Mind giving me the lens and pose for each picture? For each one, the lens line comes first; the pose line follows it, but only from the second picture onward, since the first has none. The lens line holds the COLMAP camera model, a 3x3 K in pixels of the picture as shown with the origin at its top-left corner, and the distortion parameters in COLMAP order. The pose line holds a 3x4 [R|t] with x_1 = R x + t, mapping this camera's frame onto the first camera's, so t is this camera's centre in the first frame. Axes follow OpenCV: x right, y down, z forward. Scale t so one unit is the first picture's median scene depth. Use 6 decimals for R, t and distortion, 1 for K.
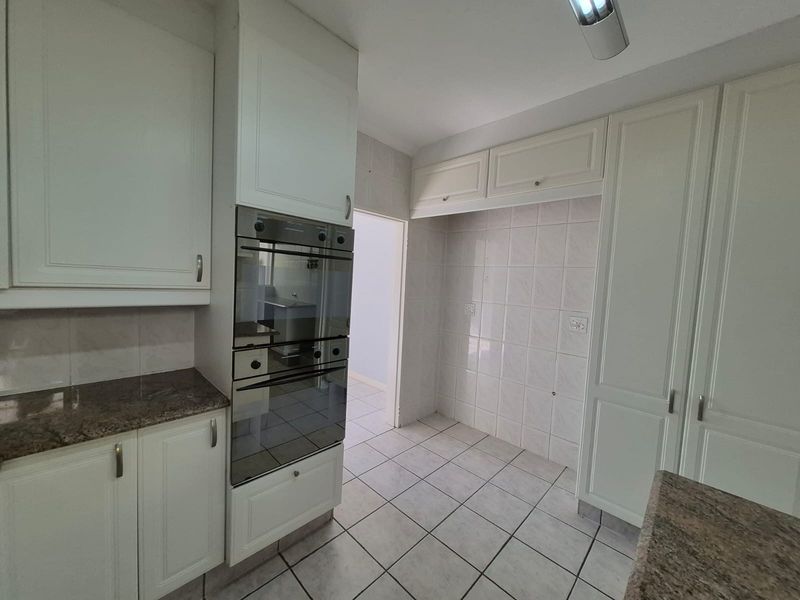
lens RADIAL K [[313.2, 0, 398.2], [0, 313.2, 299.0], [0, 0, 1]] dist [0.006080, -0.000169]
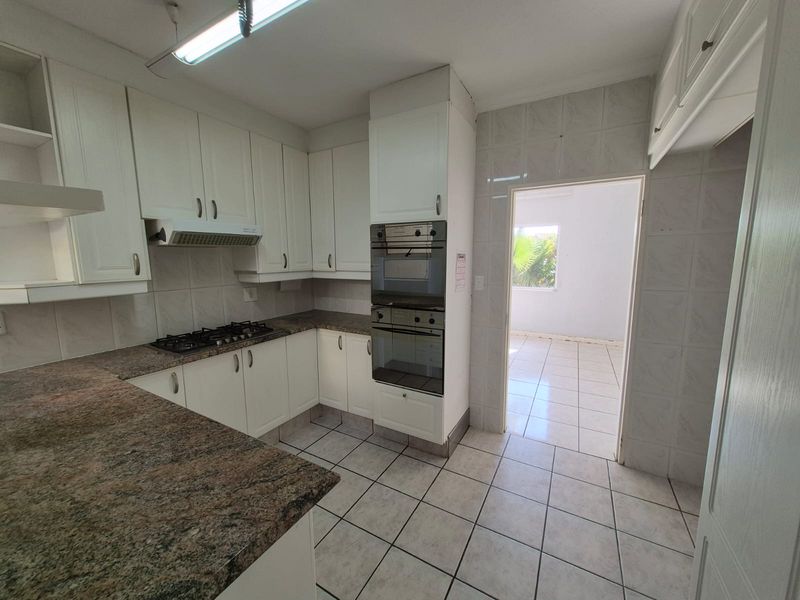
lens RADIAL K [[313.2, 0, 401.4], [0, 313.2, 299.3], [0, 0, 1]] dist [0.006080, -0.000169]
pose [[0.245447, 0.082246, -0.965915, 1.077637], [-0.043773, 0.996319, 0.073711, -0.010826], [0.968421, 0.024189, 0.248143, 0.604139]]
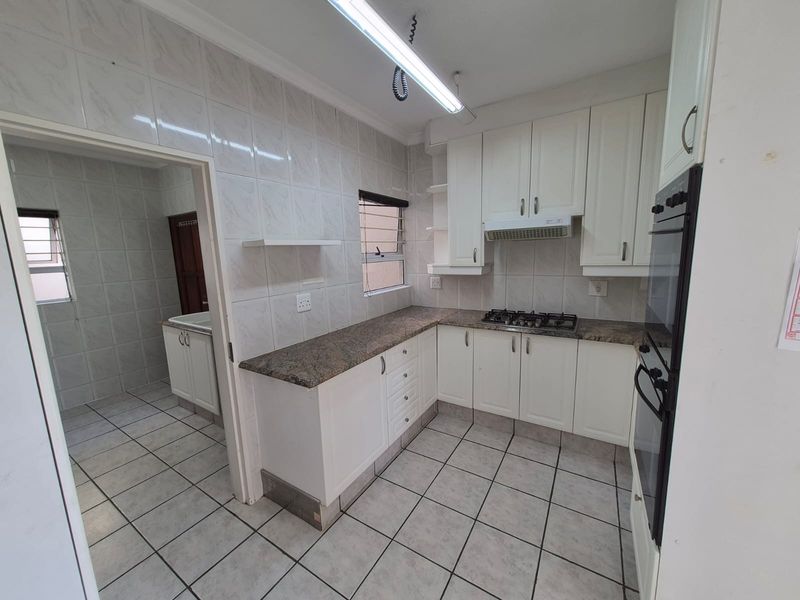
lens RADIAL K [[313.2, 0, 402.7], [0, 313.2, 300.5], [0, 0, 1]] dist [0.006080, -0.000169]
pose [[-0.977868, 0.012991, -0.208821, 0.451756], [-0.030976, 0.978082, 0.205901, -0.109997], [0.206919, 0.207813, -0.956033, 1.567651]]
